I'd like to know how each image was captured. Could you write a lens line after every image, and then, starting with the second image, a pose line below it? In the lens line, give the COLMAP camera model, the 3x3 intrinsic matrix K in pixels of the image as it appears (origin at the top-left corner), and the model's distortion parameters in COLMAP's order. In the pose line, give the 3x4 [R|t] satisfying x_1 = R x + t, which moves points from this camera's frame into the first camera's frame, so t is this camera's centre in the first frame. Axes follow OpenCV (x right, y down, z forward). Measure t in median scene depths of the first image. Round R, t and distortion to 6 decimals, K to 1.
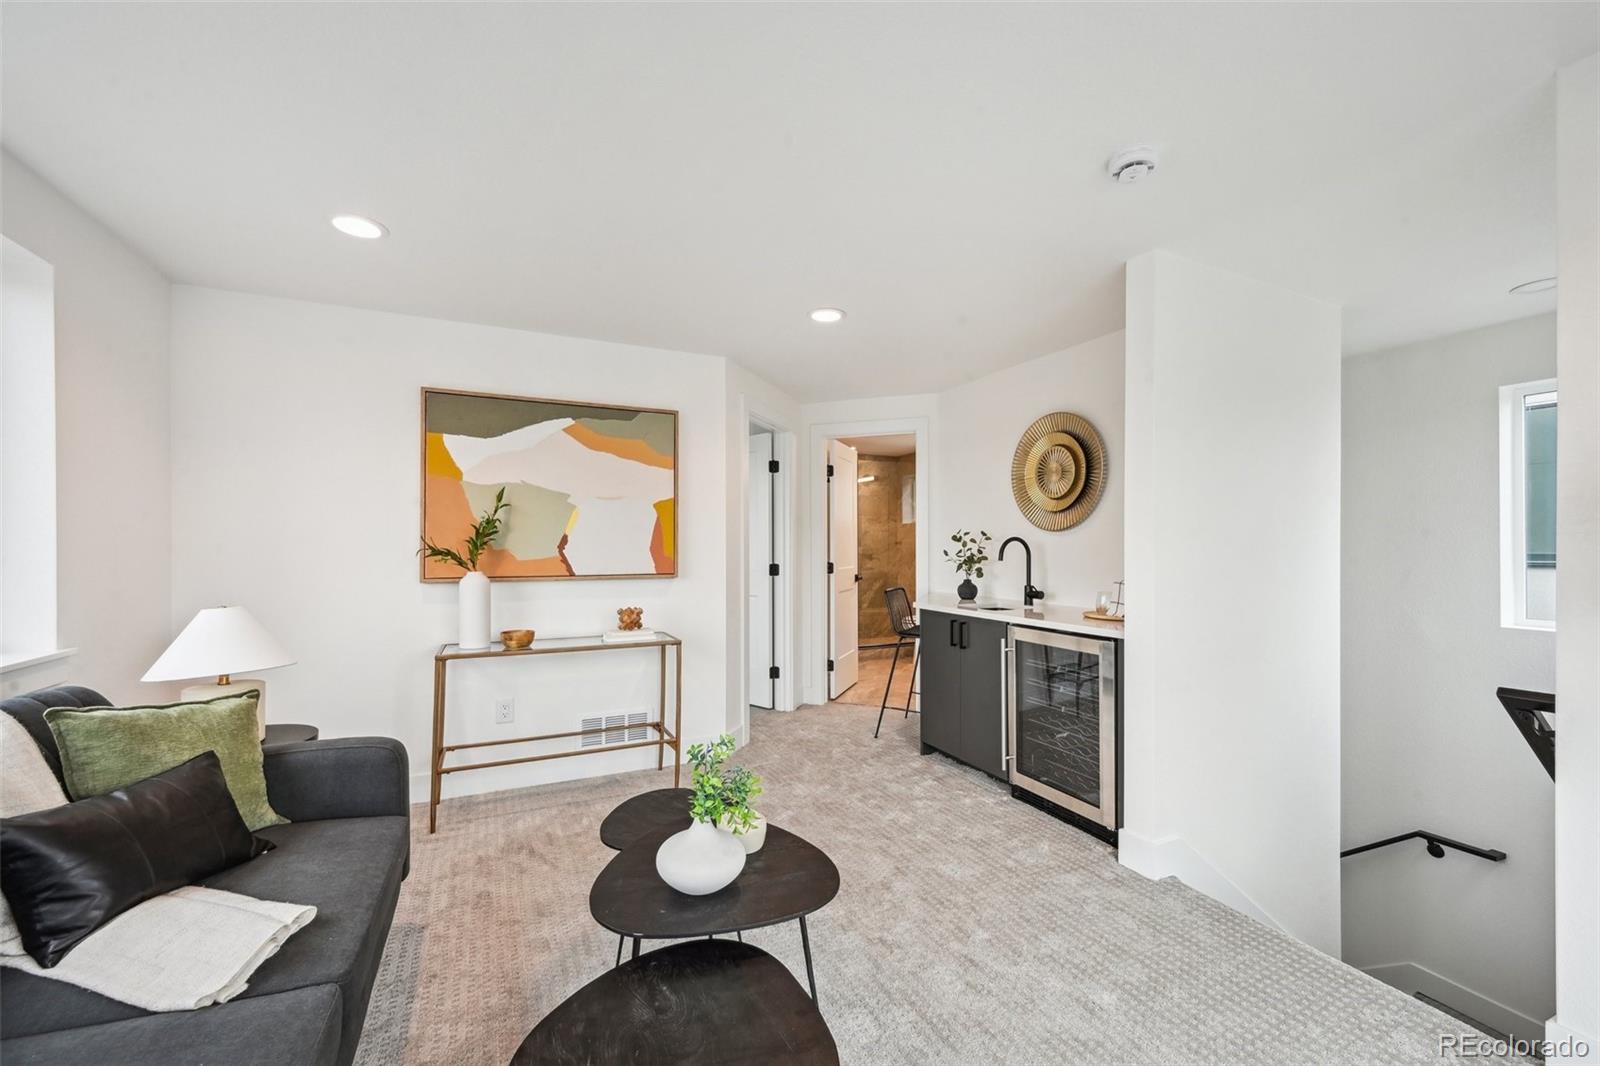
lens RADIAL K [[637.6, 0, 795.3], [0, 637.6, 540.0], [0, 0, 1]] dist [0.000188, -0.000197]
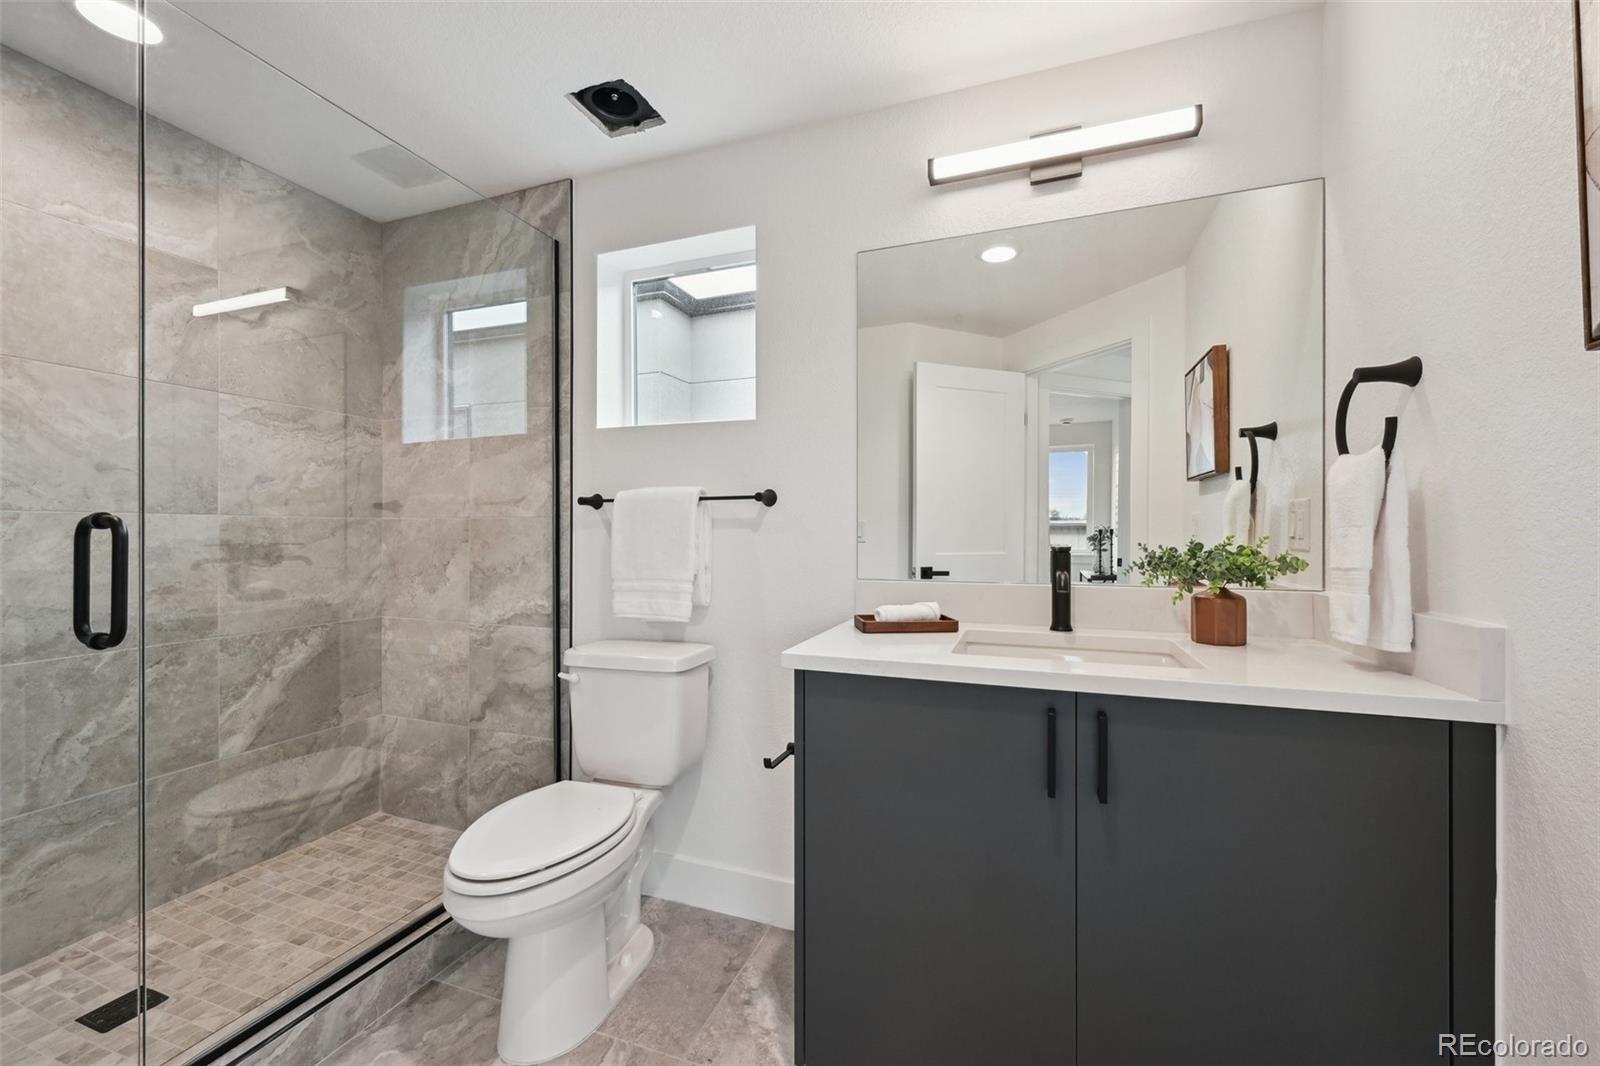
lens RADIAL K [[637.6, 0, 797.3], [0, 637.6, 533.4], [0, 0, 1]] dist [0.000188, -0.000197]
pose [[0.710446, 0.002345, 0.703748, 0.087685], [-0.006953, 0.999969, 0.003687, 0.015283], [-0.703717, -0.007513, 0.710440, 0.648418]]
